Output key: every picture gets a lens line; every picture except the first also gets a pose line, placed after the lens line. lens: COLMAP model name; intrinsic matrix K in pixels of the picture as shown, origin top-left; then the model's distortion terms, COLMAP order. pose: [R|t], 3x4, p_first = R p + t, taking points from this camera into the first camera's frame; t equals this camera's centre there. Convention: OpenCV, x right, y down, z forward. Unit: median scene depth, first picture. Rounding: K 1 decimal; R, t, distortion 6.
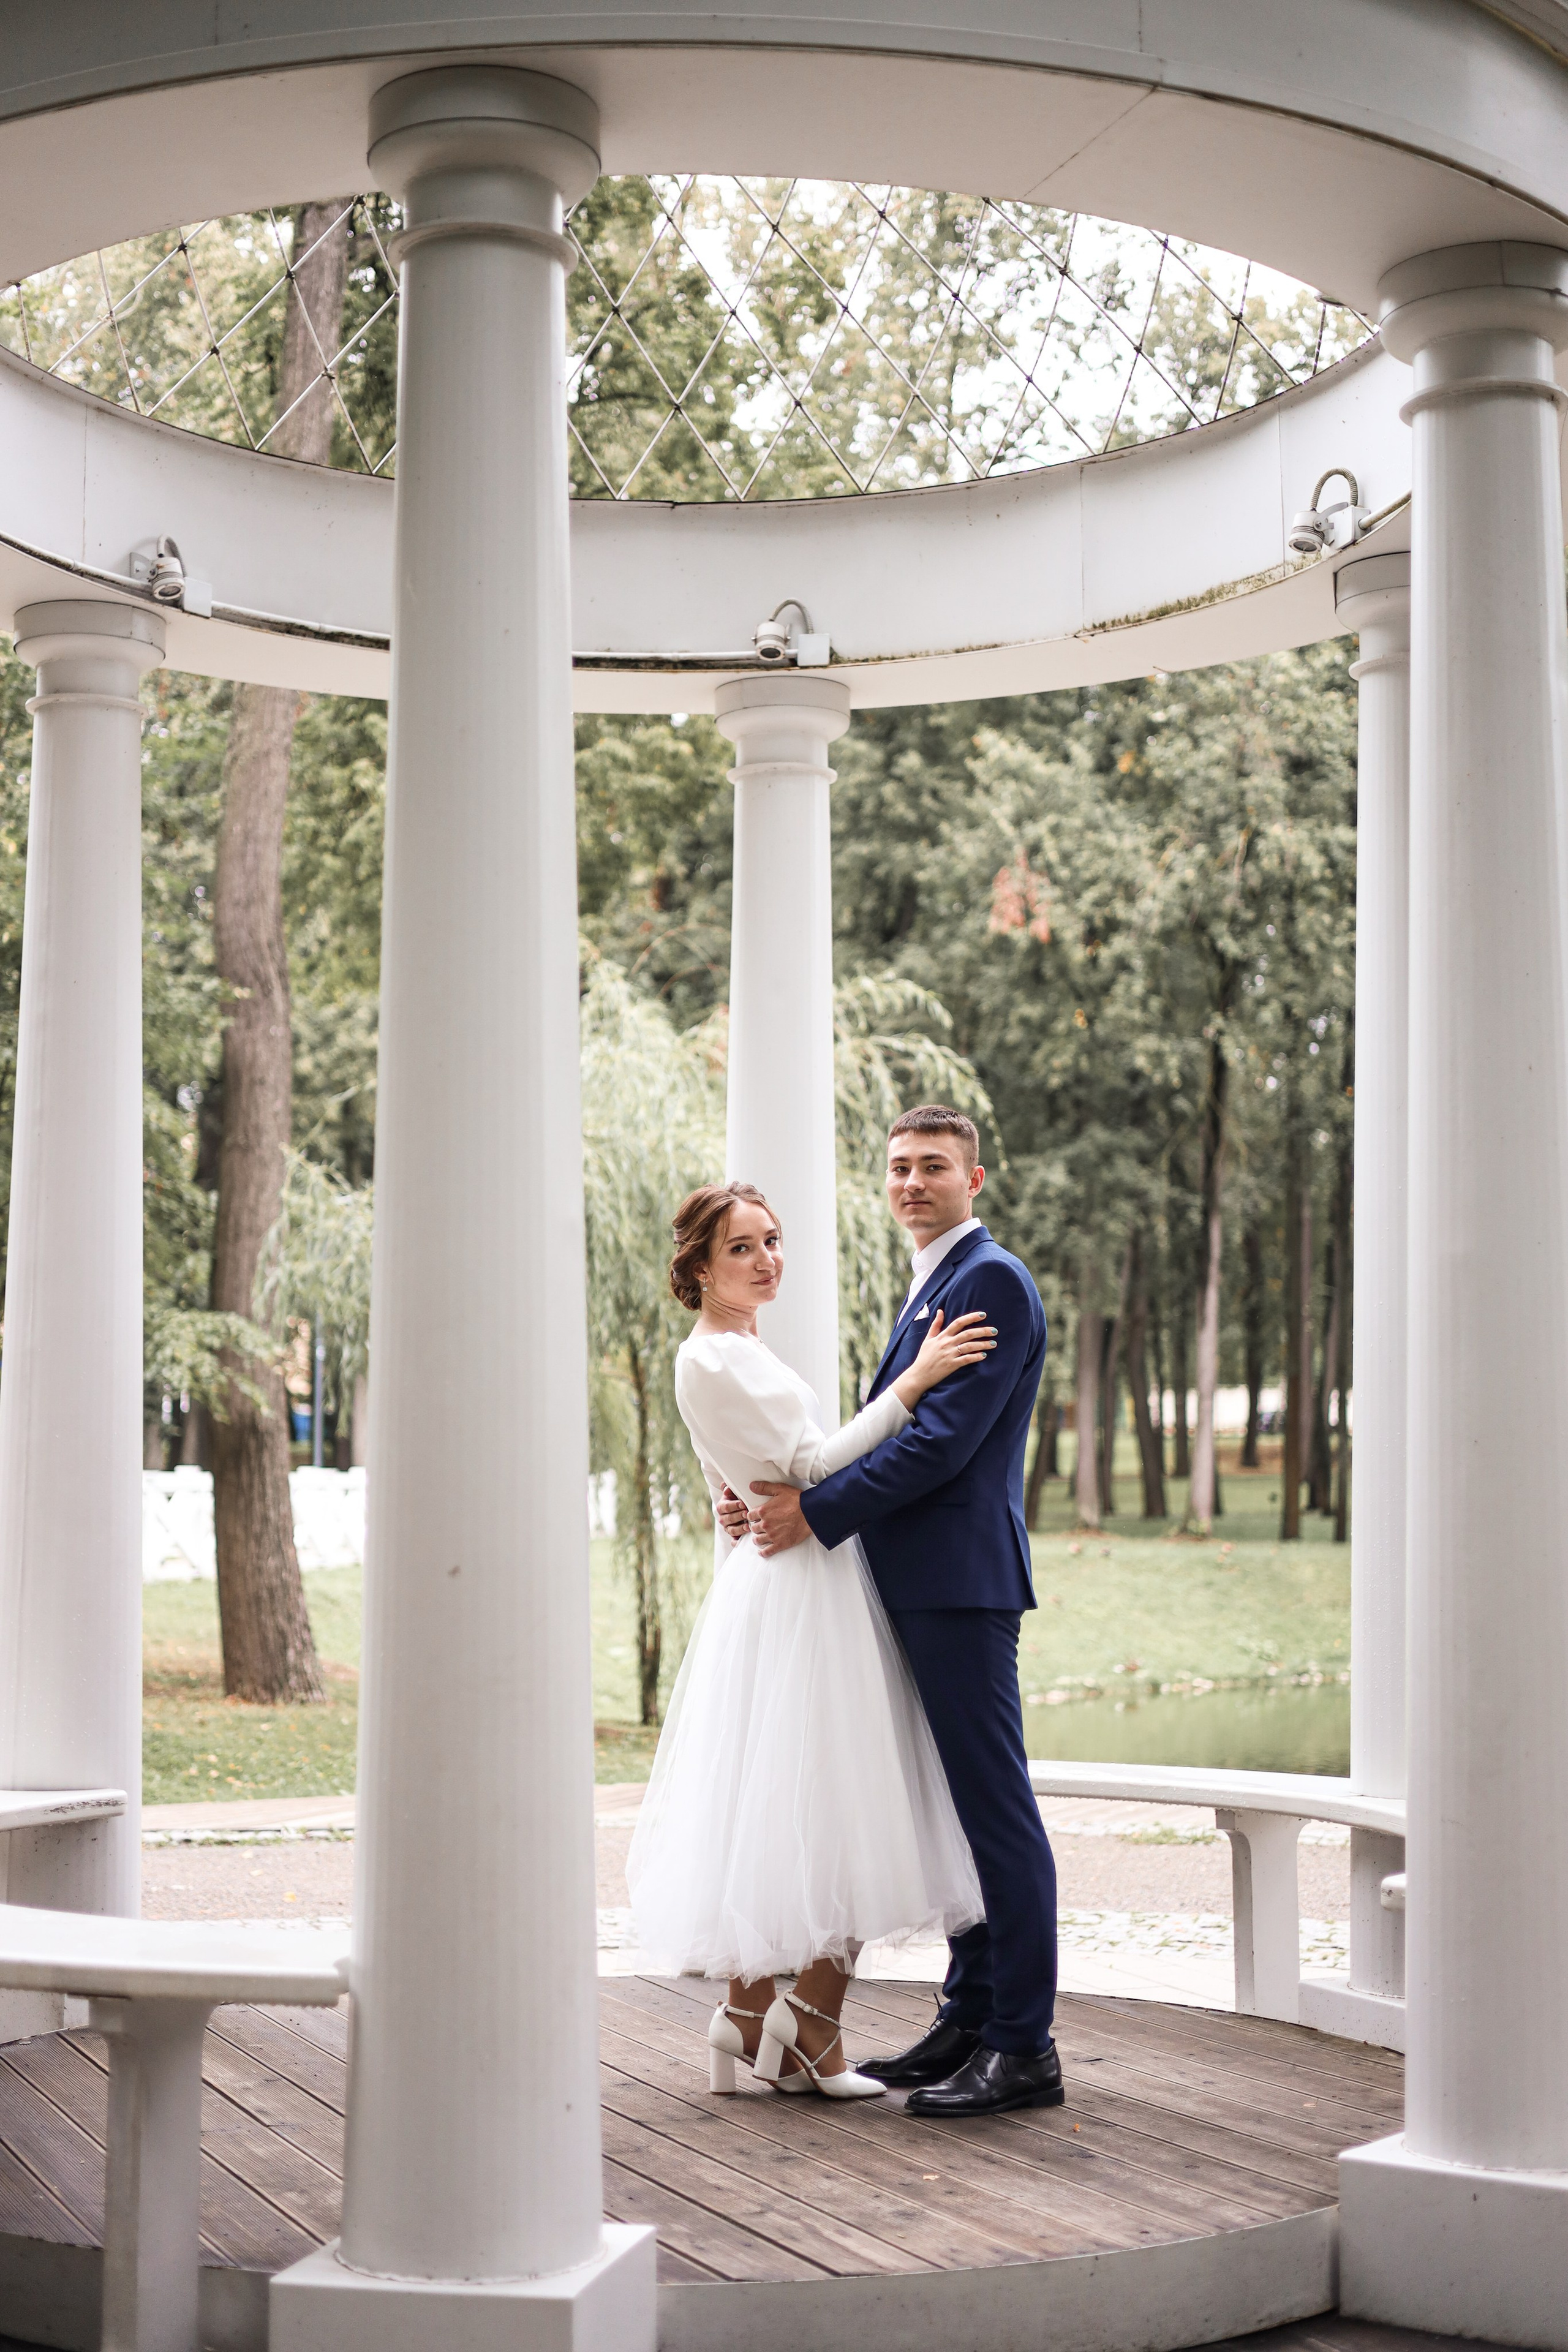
lens RADIAL K [[3216.9, 0, 784.0], [0, 3216.9, 1176.0], [0, 0, 1]] dist [0.020416, -0.073818]
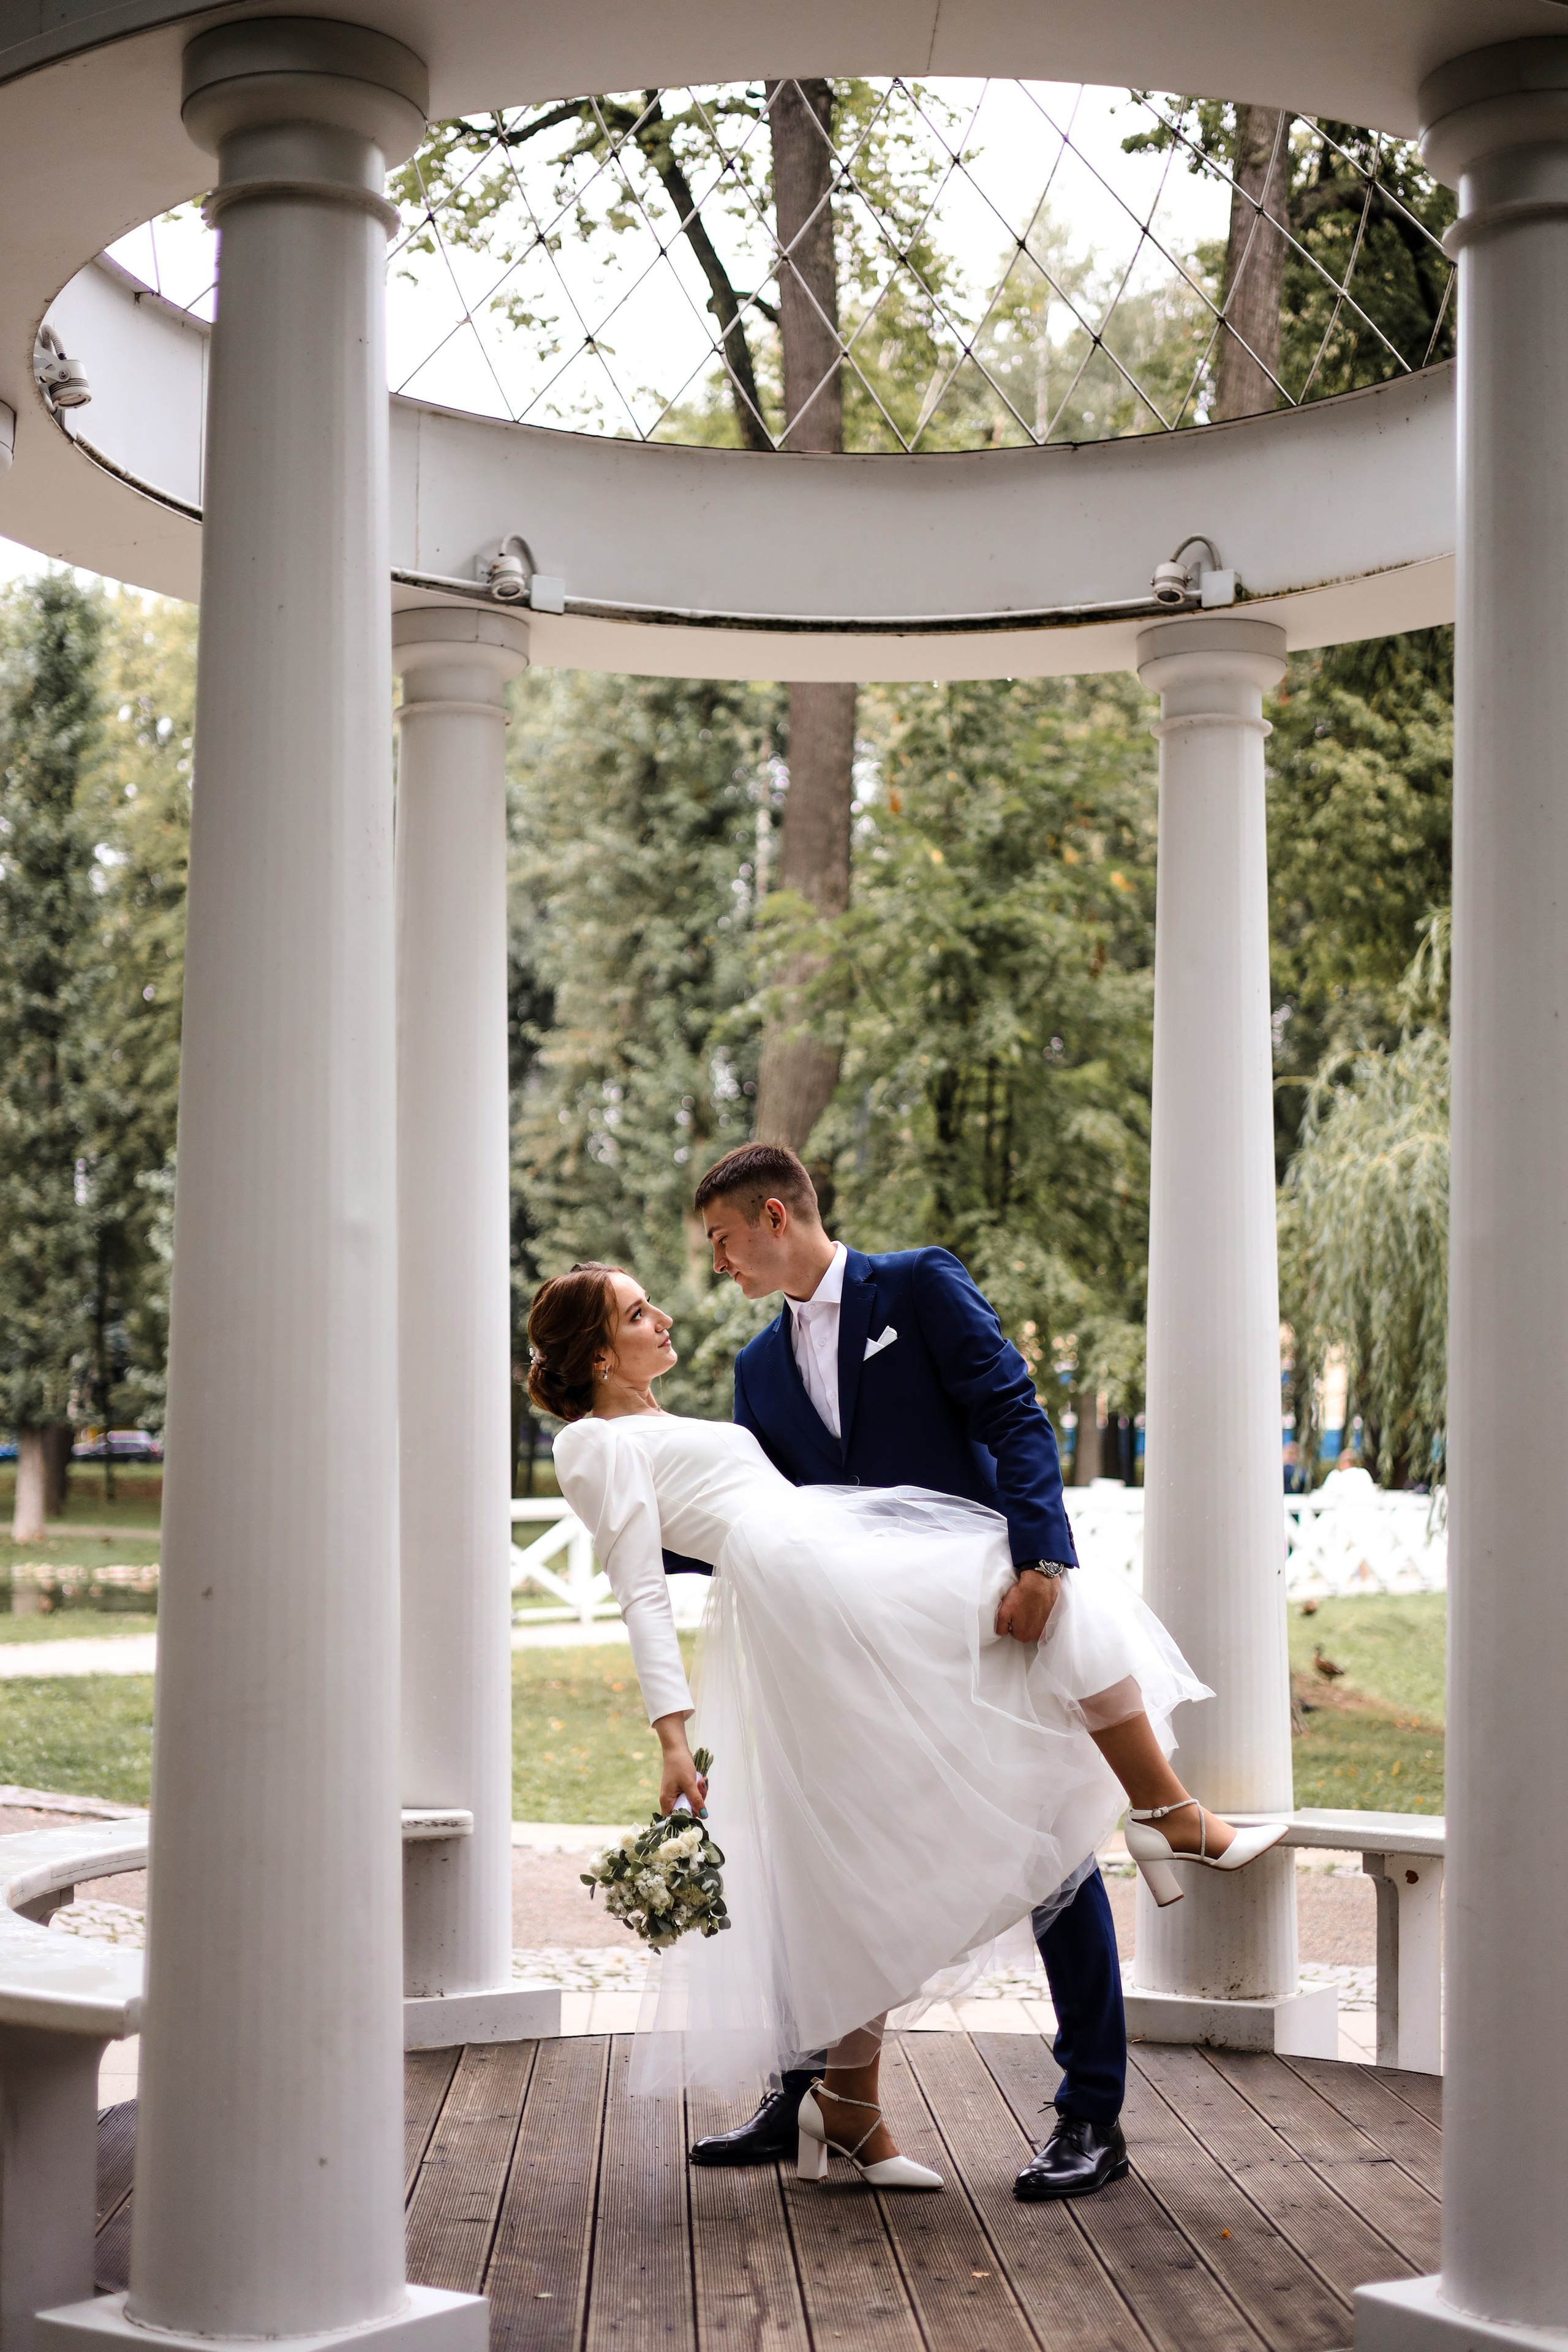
lens RADIAL K [[3327.6, 0, 784.0], [0, 3327.6, 1176.0], [0, 0, 1]] dist [0.082830, -0.400224]
pose [[0.932037, -0.028562, -0.361236, 0.234602], [0.027813, 0.999587, -0.007275, 0.006135], [0.361294, -0.003267, 0.932446, 0.076481]]
